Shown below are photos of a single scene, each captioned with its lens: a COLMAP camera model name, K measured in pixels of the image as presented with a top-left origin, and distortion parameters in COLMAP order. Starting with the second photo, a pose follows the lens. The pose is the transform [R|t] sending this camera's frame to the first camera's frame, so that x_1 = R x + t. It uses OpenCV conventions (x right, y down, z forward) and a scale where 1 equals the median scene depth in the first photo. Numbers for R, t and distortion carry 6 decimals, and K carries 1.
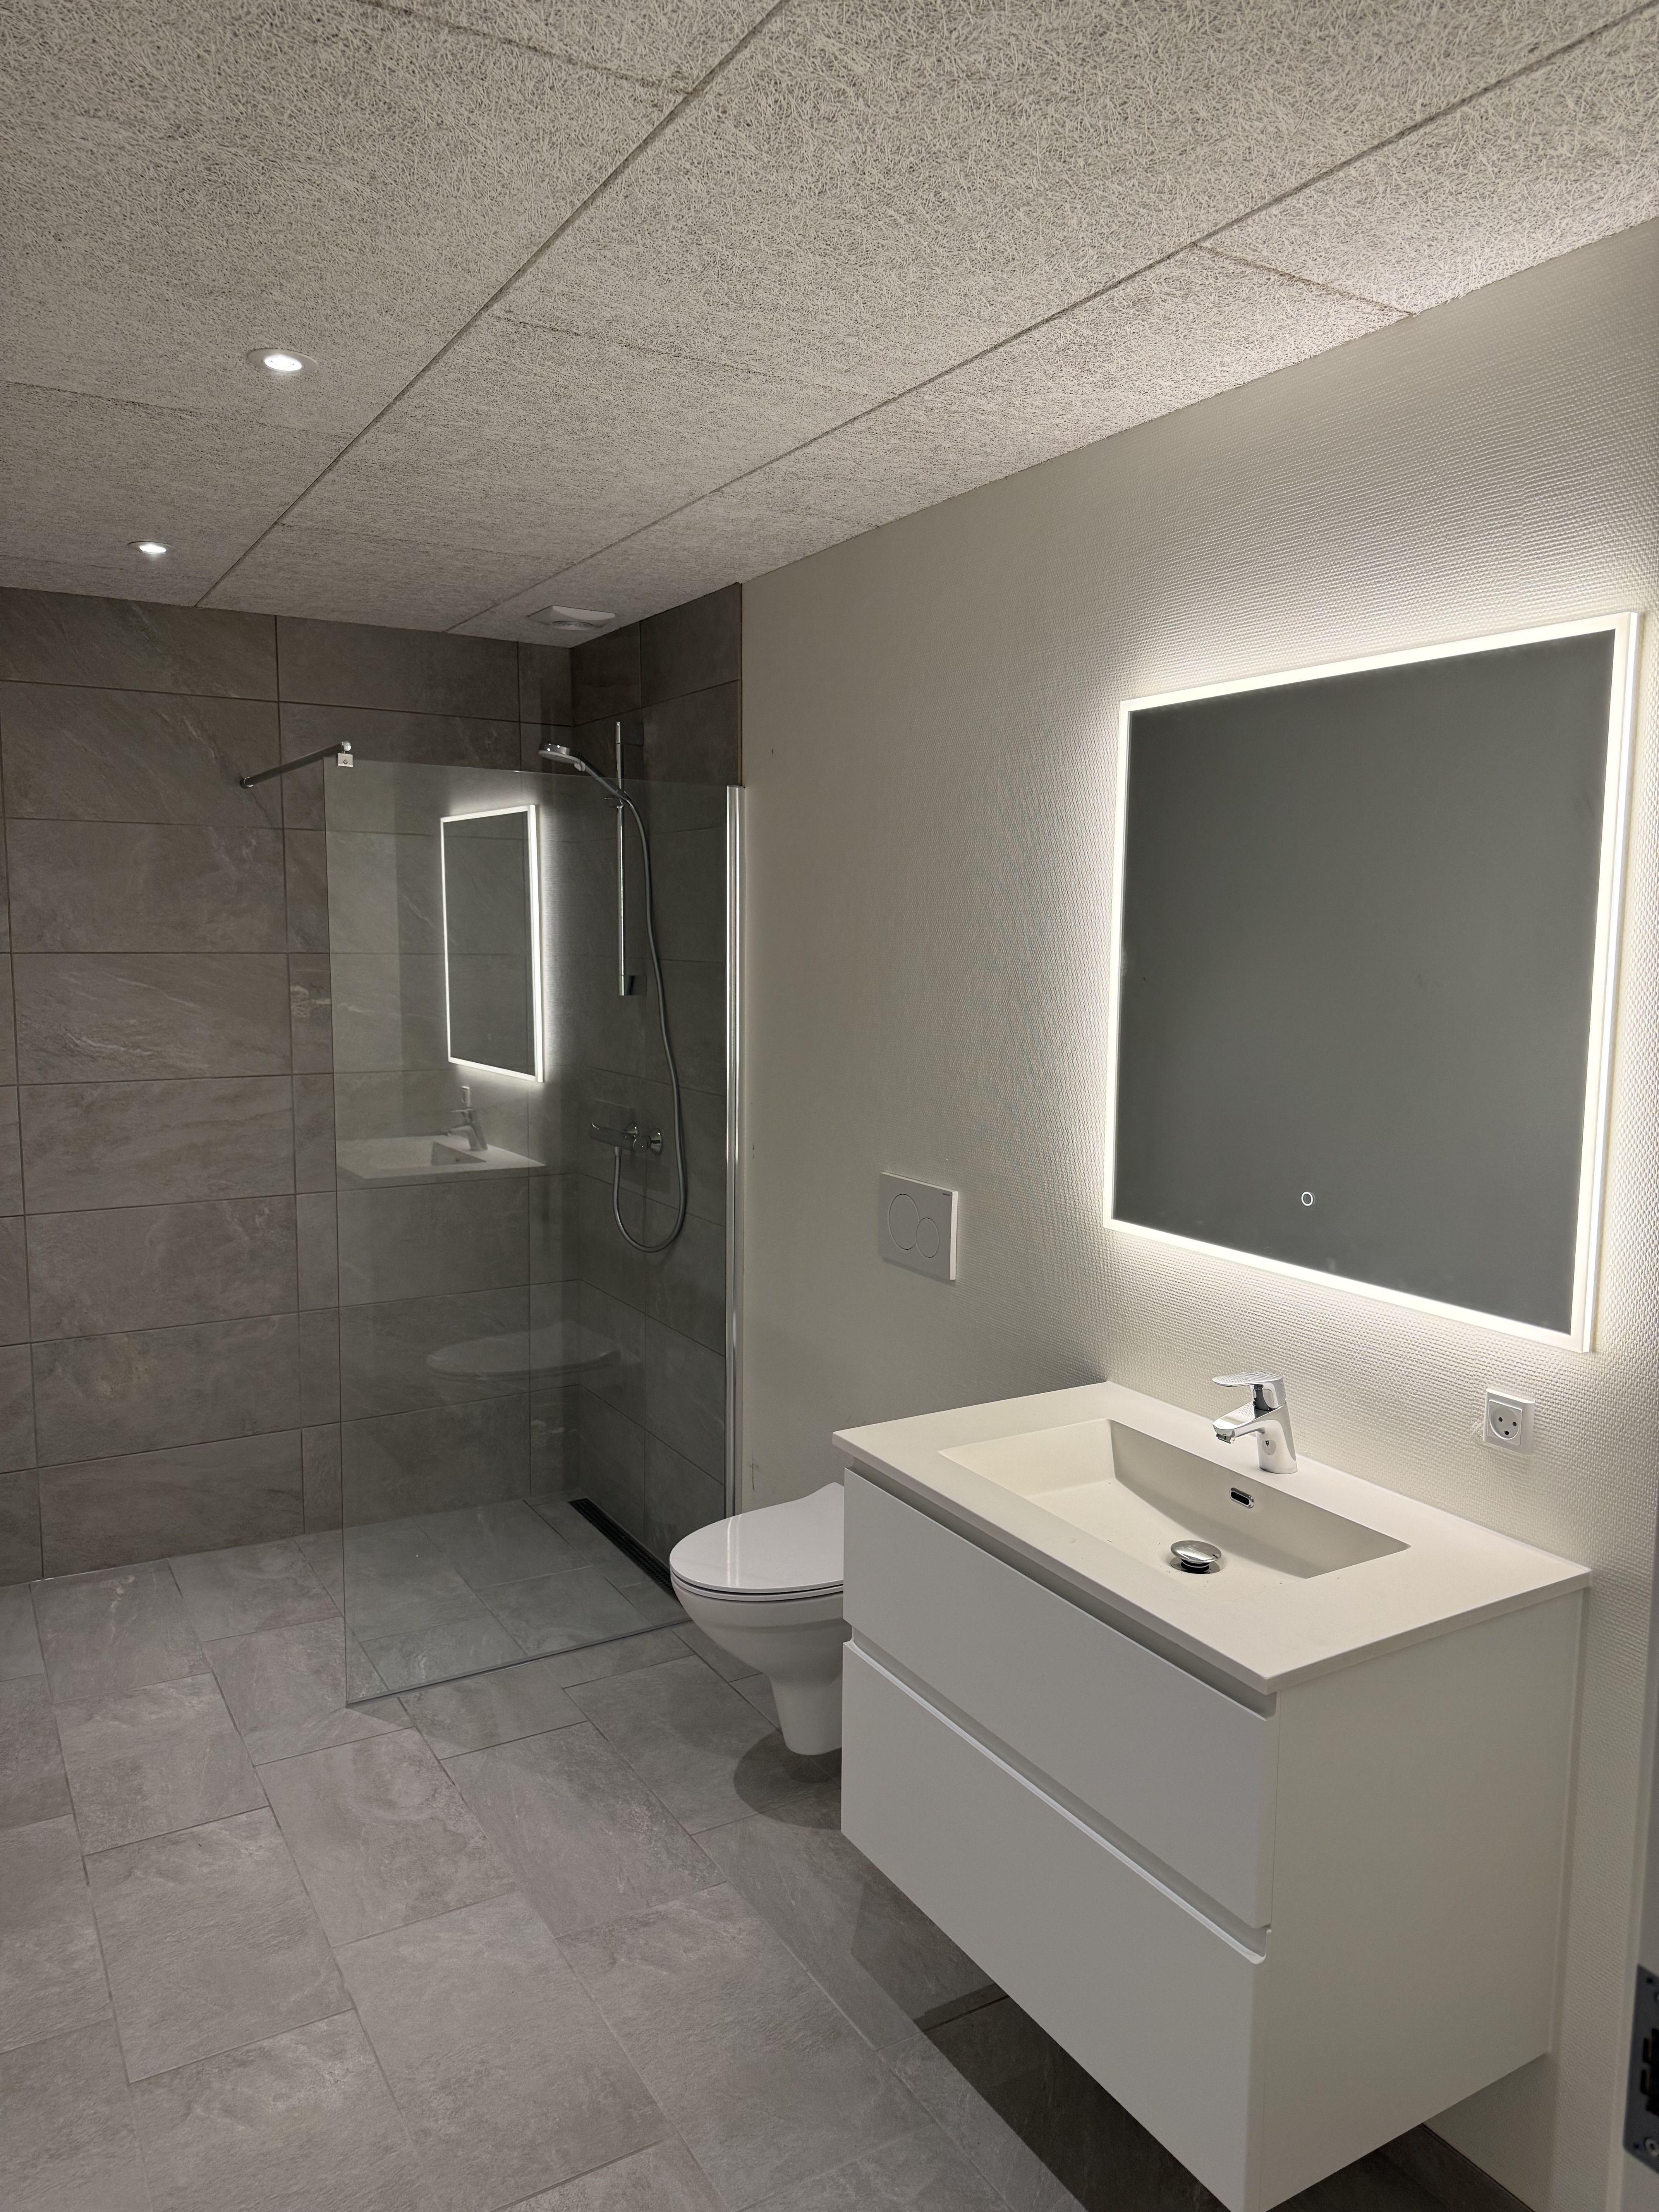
lens RADIAL K [[1566.3, 0, 831.3], [0, 1566.3, 1102.4], [0, 0, 1]] dist [0.014868, -0.015739]
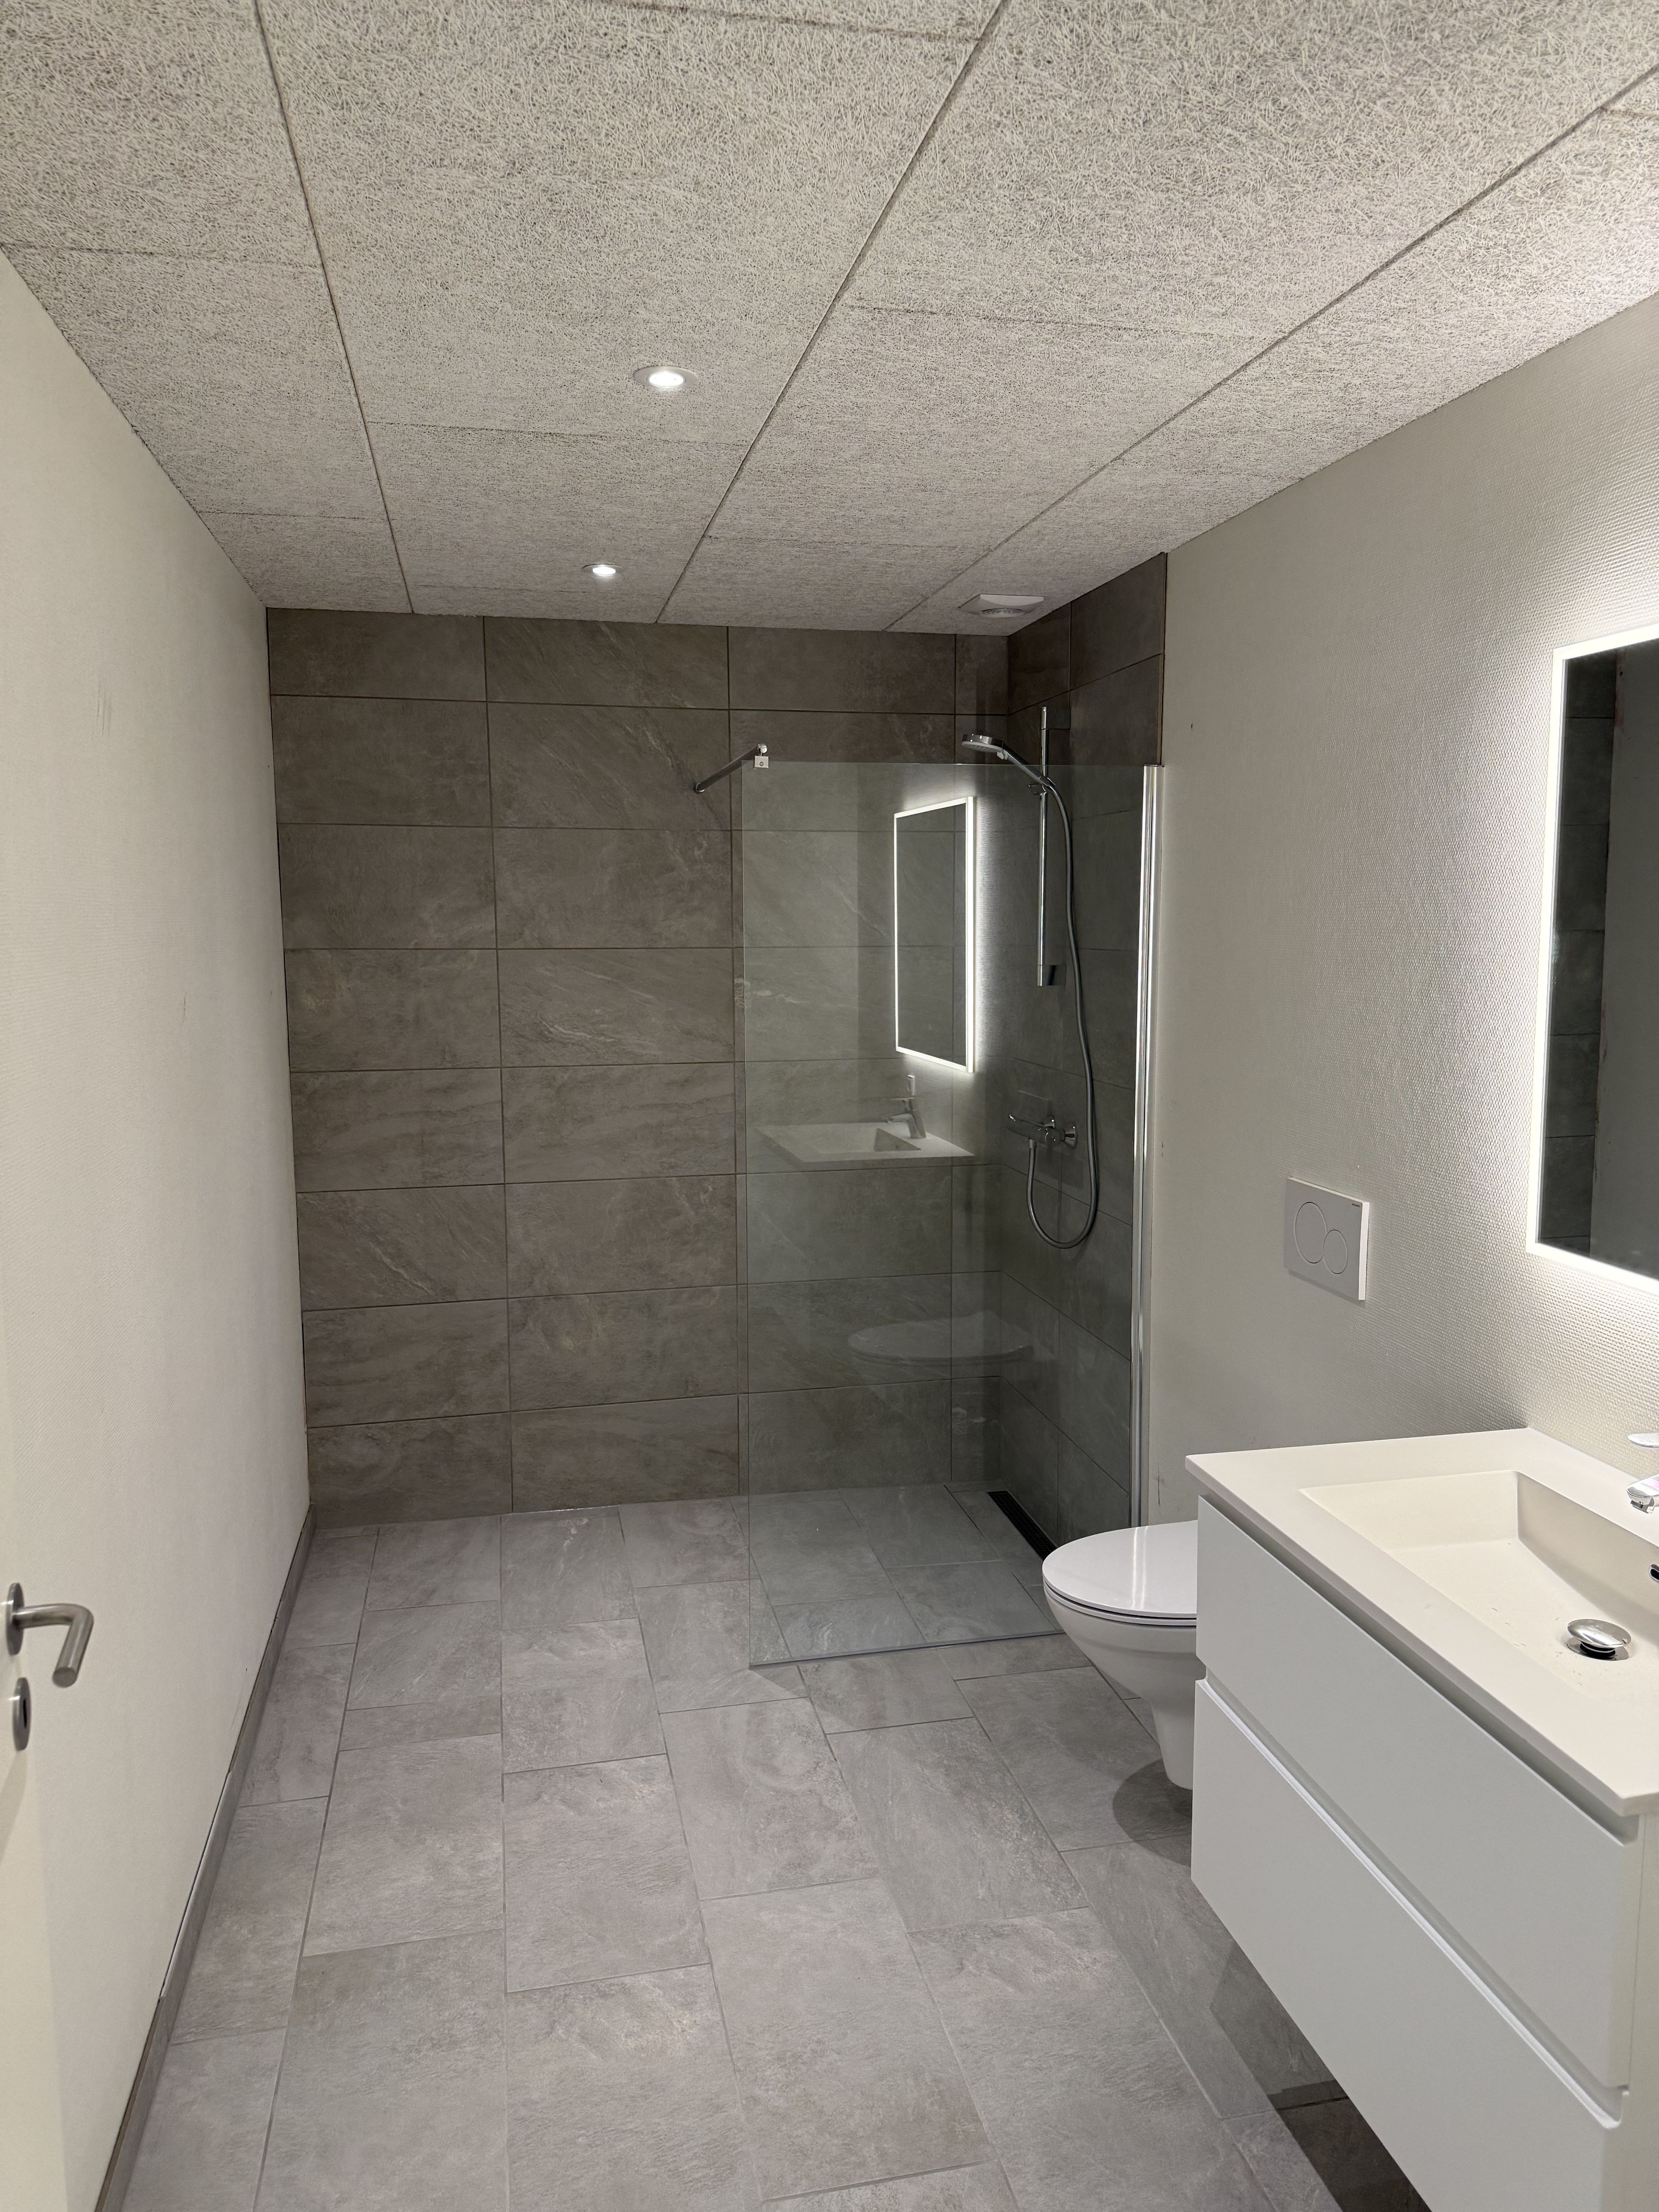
lens RADIAL K [[1566.3, 0, 831.3], [0, 1566.3, 1102.4], [0, 0, 1]] dist [0.014868, -0.015739]
pose [[0.949022, 0.024474, -0.314258, 0.077641], [-0.022177, 0.999695, 0.010882, -0.004783], [0.314428, -0.003358, 0.949275, 0.038357]]
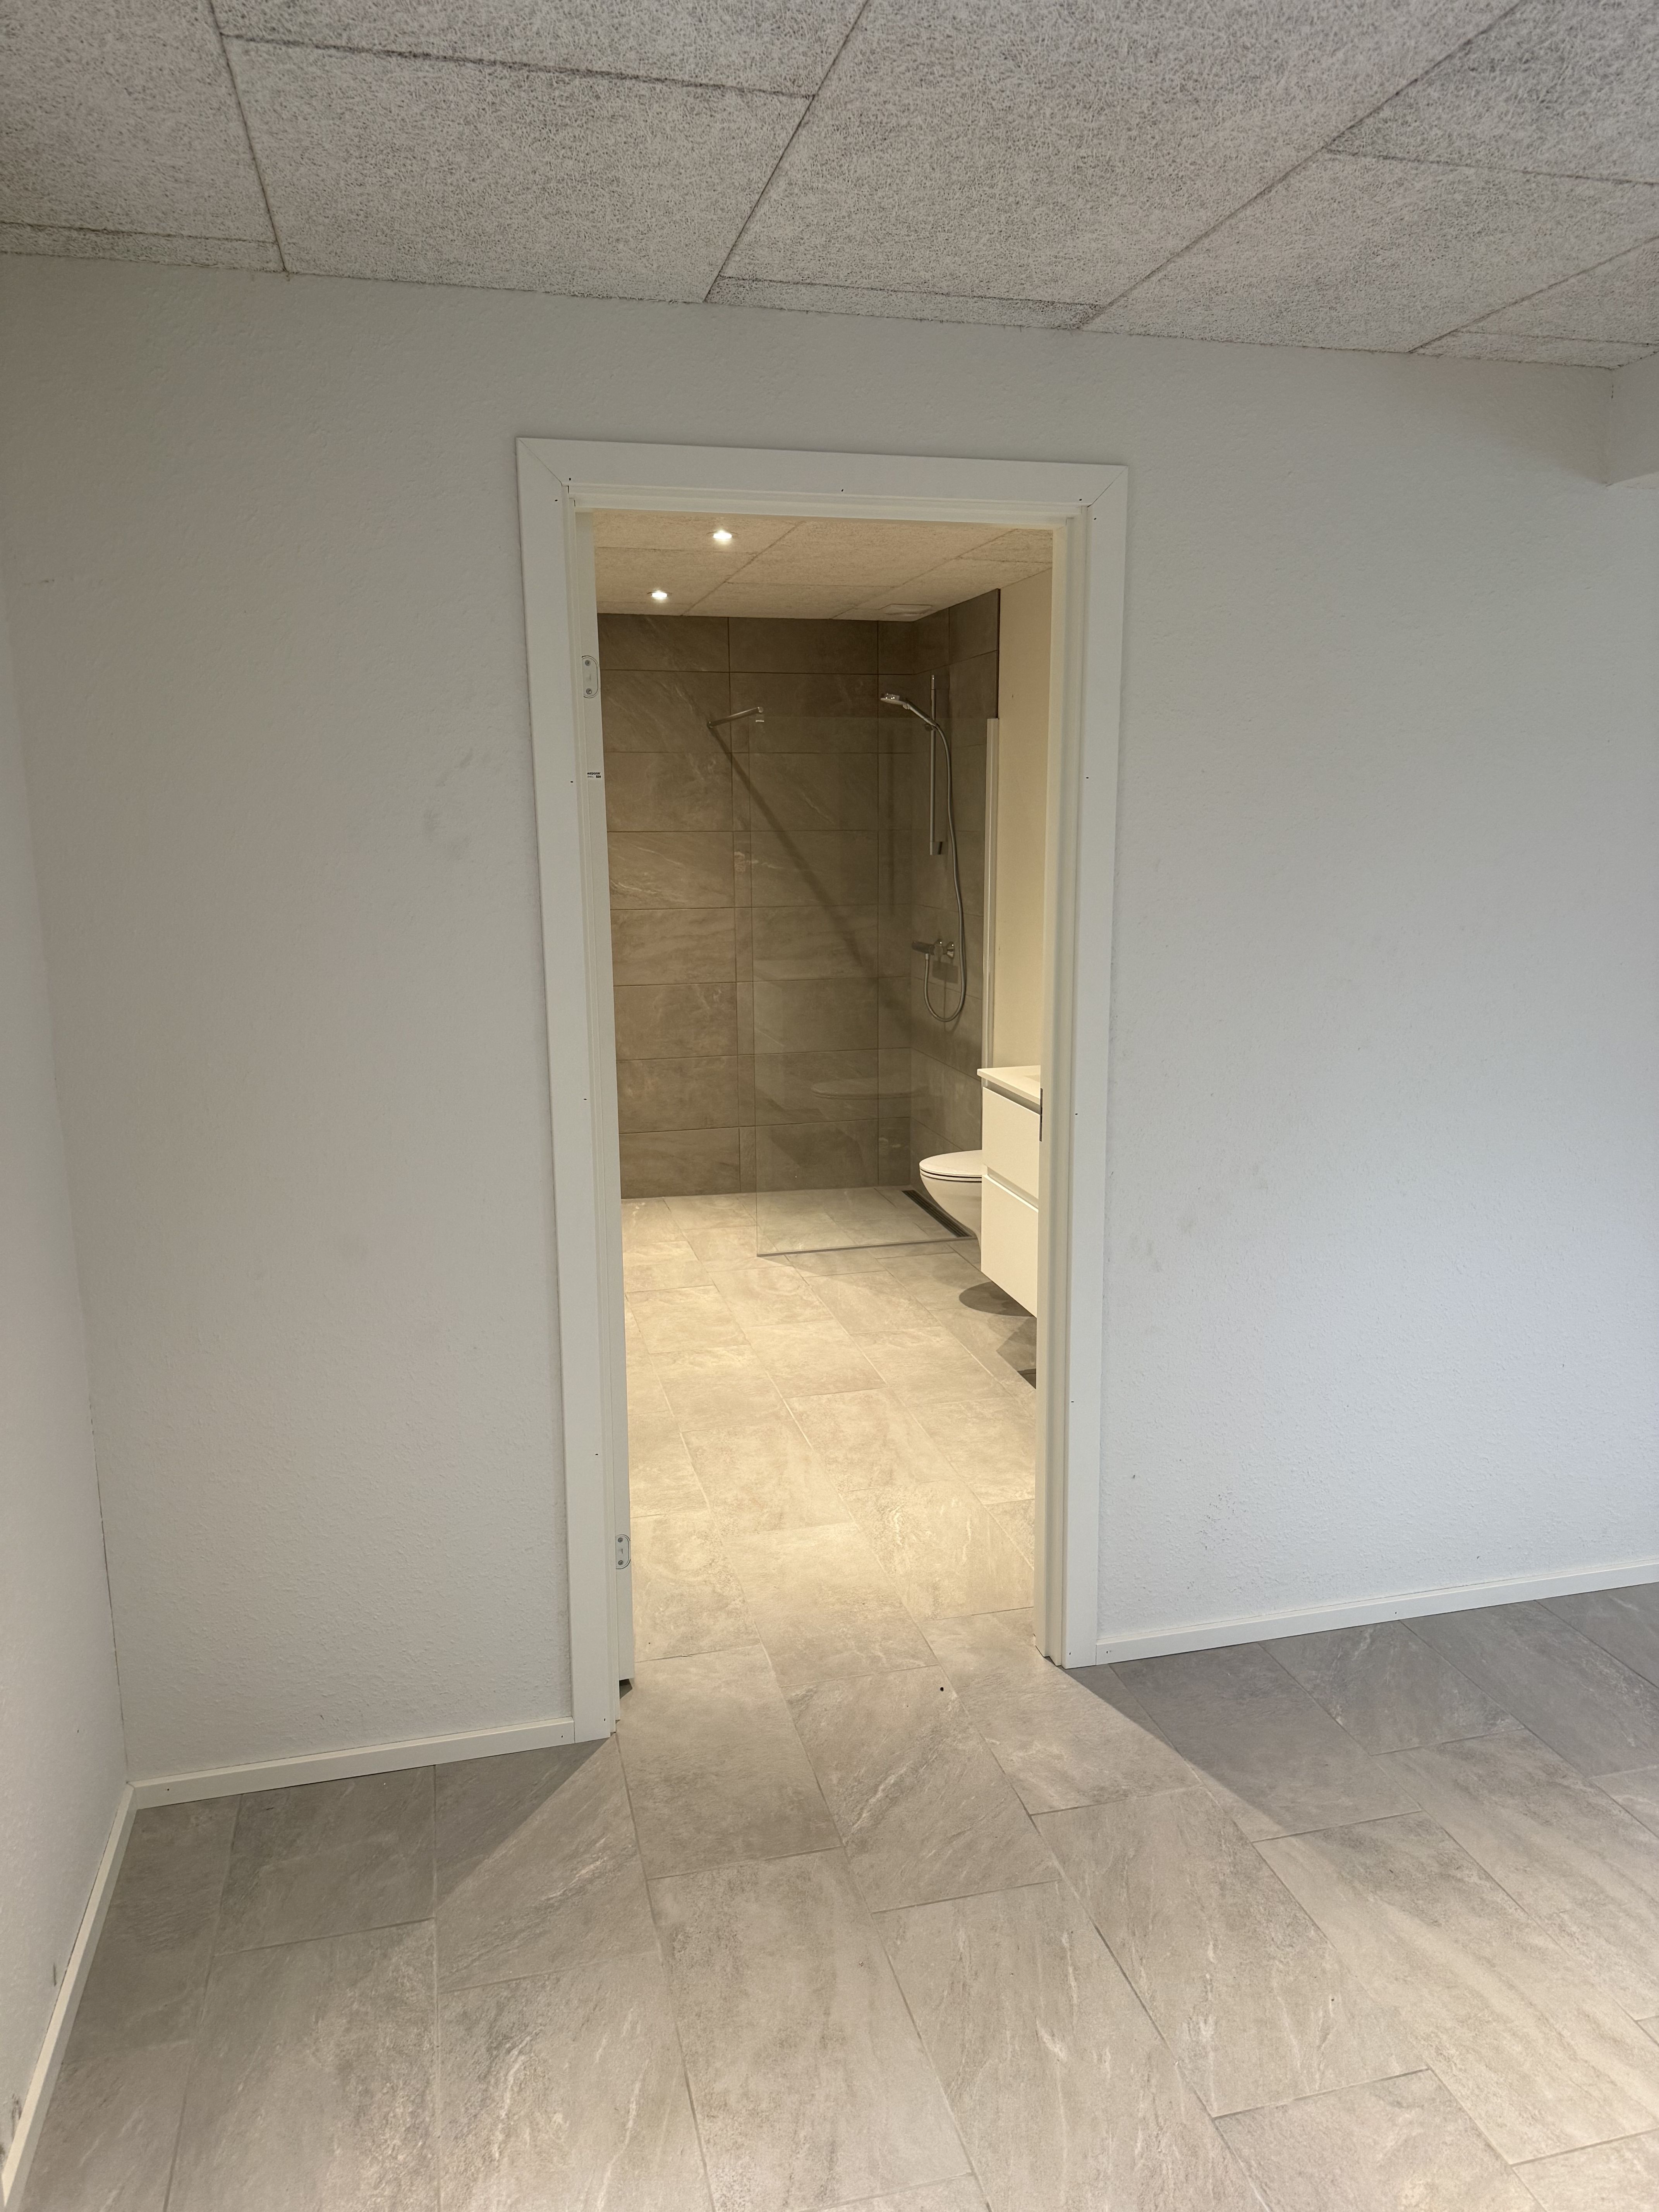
lens RADIAL K [[1542.8, 0, 827.1], [0, 1542.8, 1137.0], [0, 0, 1]] dist [0.001002, -0.008086]
pose [[0.958592, 0.043676, -0.281412, 0.325609], [-0.015945, 0.994851, 0.100089, 0.092565], [0.284335, -0.091457, 0.954353, -0.814488]]
